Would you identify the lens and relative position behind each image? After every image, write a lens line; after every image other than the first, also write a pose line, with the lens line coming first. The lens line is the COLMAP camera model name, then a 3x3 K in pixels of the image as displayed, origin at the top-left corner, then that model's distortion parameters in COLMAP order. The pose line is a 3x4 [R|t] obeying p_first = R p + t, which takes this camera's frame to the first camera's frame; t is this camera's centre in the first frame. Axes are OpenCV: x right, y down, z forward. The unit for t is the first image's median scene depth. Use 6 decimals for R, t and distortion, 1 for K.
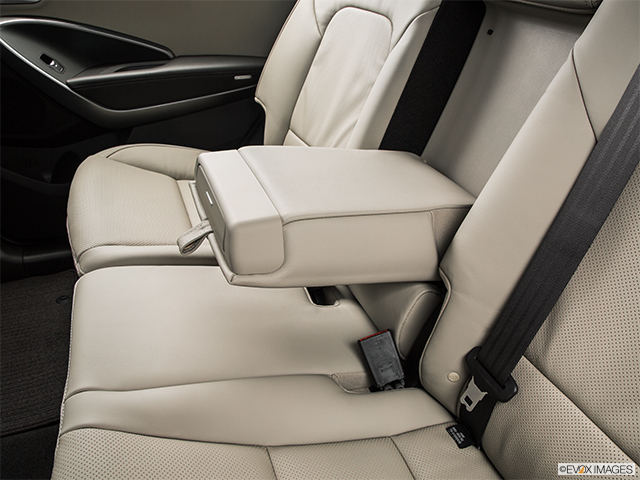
lens RADIAL K [[503.3, 0, 317.9], [0, 503.3, 241.1], [0, 0, 1]] dist [-0.124371, 0.055094]
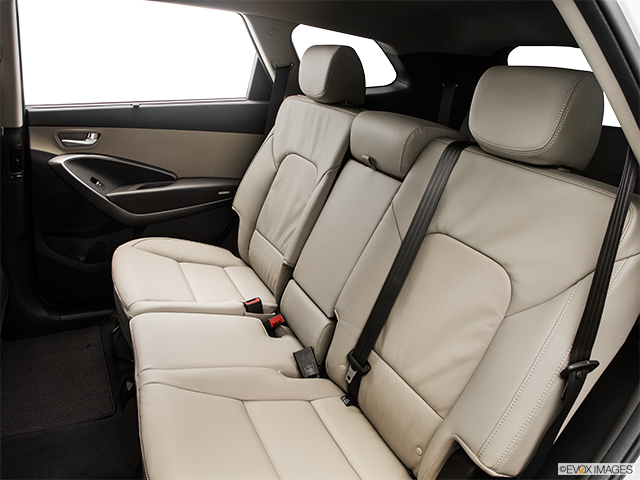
lens RADIAL K [[503.3, 0, 323.2], [0, 503.3, 240.9], [0, 0, 1]] dist [-0.124371, 0.055094]
pose [[0.996979, 0.002497, 0.077635, 0.030942], [0.010102, 0.986827, -0.161464, 0.061868], [-0.077016, 0.161760, 0.983820, -0.535258]]
